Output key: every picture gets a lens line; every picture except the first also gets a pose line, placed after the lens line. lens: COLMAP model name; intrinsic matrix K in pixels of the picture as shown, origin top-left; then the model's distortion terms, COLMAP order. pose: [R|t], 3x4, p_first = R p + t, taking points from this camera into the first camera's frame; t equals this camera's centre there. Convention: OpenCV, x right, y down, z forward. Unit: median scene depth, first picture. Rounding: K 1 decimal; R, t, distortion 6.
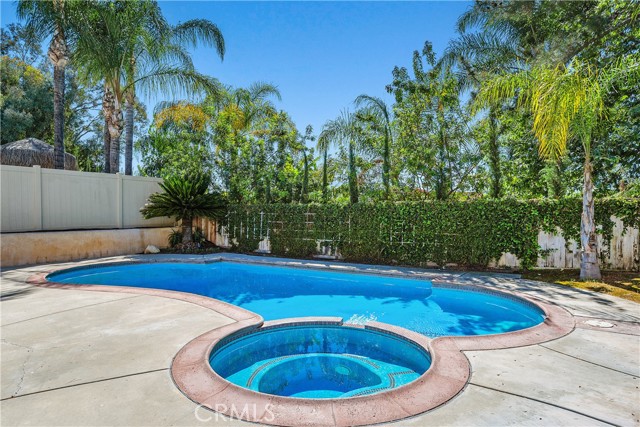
lens RADIAL K [[383.4, 0, 314.5], [0, 383.4, 223.5], [0, 0, 1]] dist [0.001351, -0.000068]
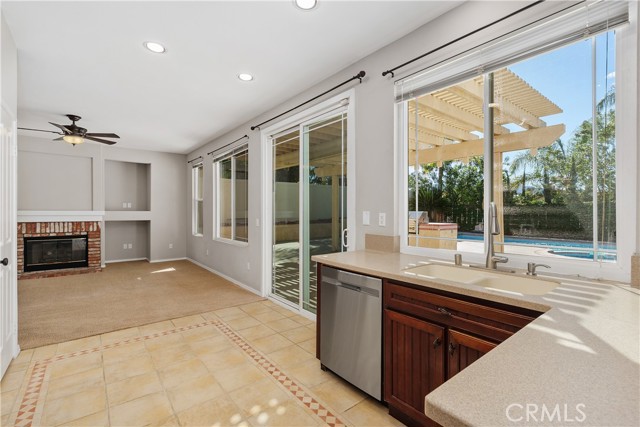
lens RADIAL K [[290.8, 0, 319.8], [0, 290.8, 211.1], [0, 0, 1]] dist [0.002719, 0.000711]
pose [[0.926898, 0.005398, -0.375276, -0.321222], [-0.013293, 0.999741, -0.018451, 0.017112], [0.375079, 0.022091, 0.926730, -0.521976]]
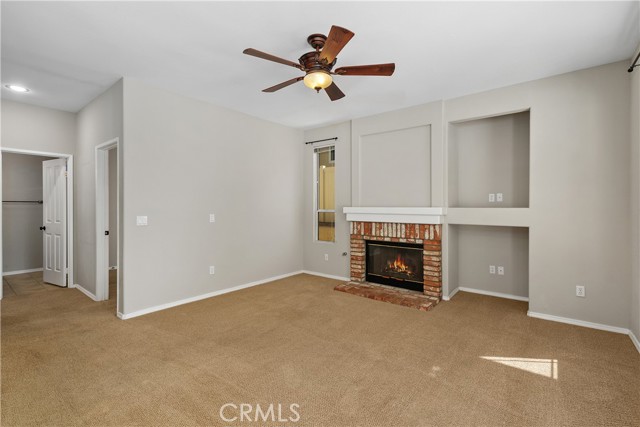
lens RADIAL K [[290.8, 0, 323.9], [0, 290.8, 208.5], [0, 0, 1]] dist [0.002719, 0.000711]
pose [[-0.160113, 0.009061, -0.987057, -0.545252], [-0.020845, 0.999704, 0.012559, 0.012117], [0.986879, 0.022586, -0.159877, -0.260923]]
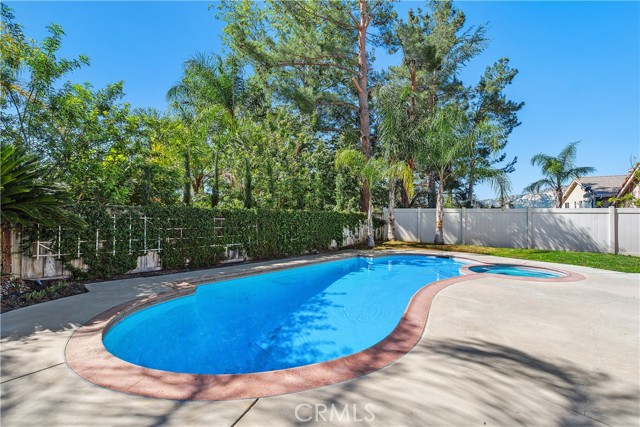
lens RADIAL K [[290.8, 0, 318.3], [0, 290.8, 214.3], [0, 0, 1]] dist [0.002719, 0.000711]
pose [[0.172663, 0.013866, 0.984883, -0.660953], [0.021554, 0.999608, -0.017852, -0.017061], [-0.984745, 0.024311, 0.172296, 0.605207]]
